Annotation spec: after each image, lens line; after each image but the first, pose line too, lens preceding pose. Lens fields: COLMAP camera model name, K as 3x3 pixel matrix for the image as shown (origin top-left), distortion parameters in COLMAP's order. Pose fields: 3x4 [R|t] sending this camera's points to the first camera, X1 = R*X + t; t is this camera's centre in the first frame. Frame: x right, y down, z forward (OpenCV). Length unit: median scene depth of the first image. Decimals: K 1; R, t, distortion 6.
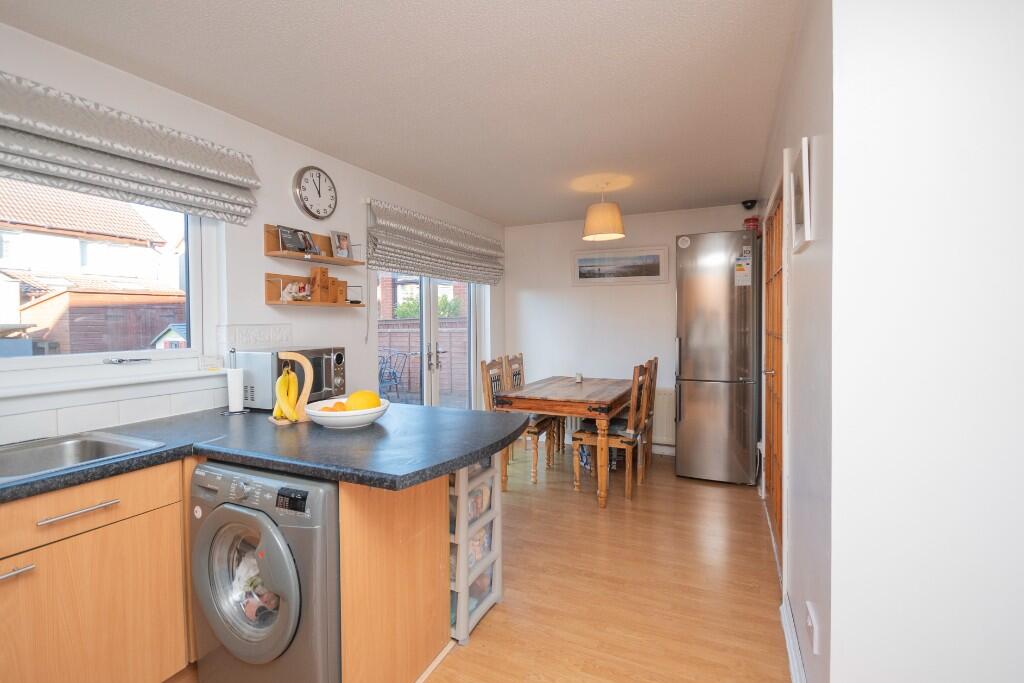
lens RADIAL K [[469.9, 0, 509.4], [0, 469.9, 332.8], [0, 0, 1]] dist [-0.000432, -0.000099]
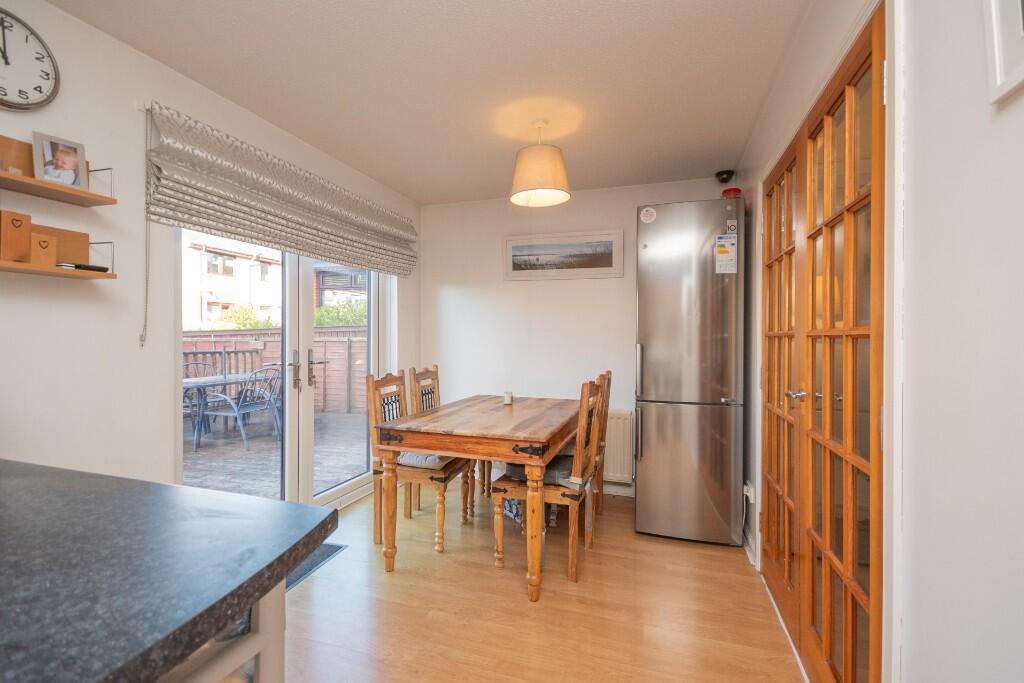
lens RADIAL K [[450.9, 0, 514.3], [0, 450.9, 340.9], [0, 0, 1]] dist [-0.001429, -0.000019]
pose [[0.992816, 0.010644, 0.119180, 0.081257], [-0.008778, 0.999831, -0.016170, 0.019241], [-0.119332, 0.015008, 0.992741, 0.329194]]
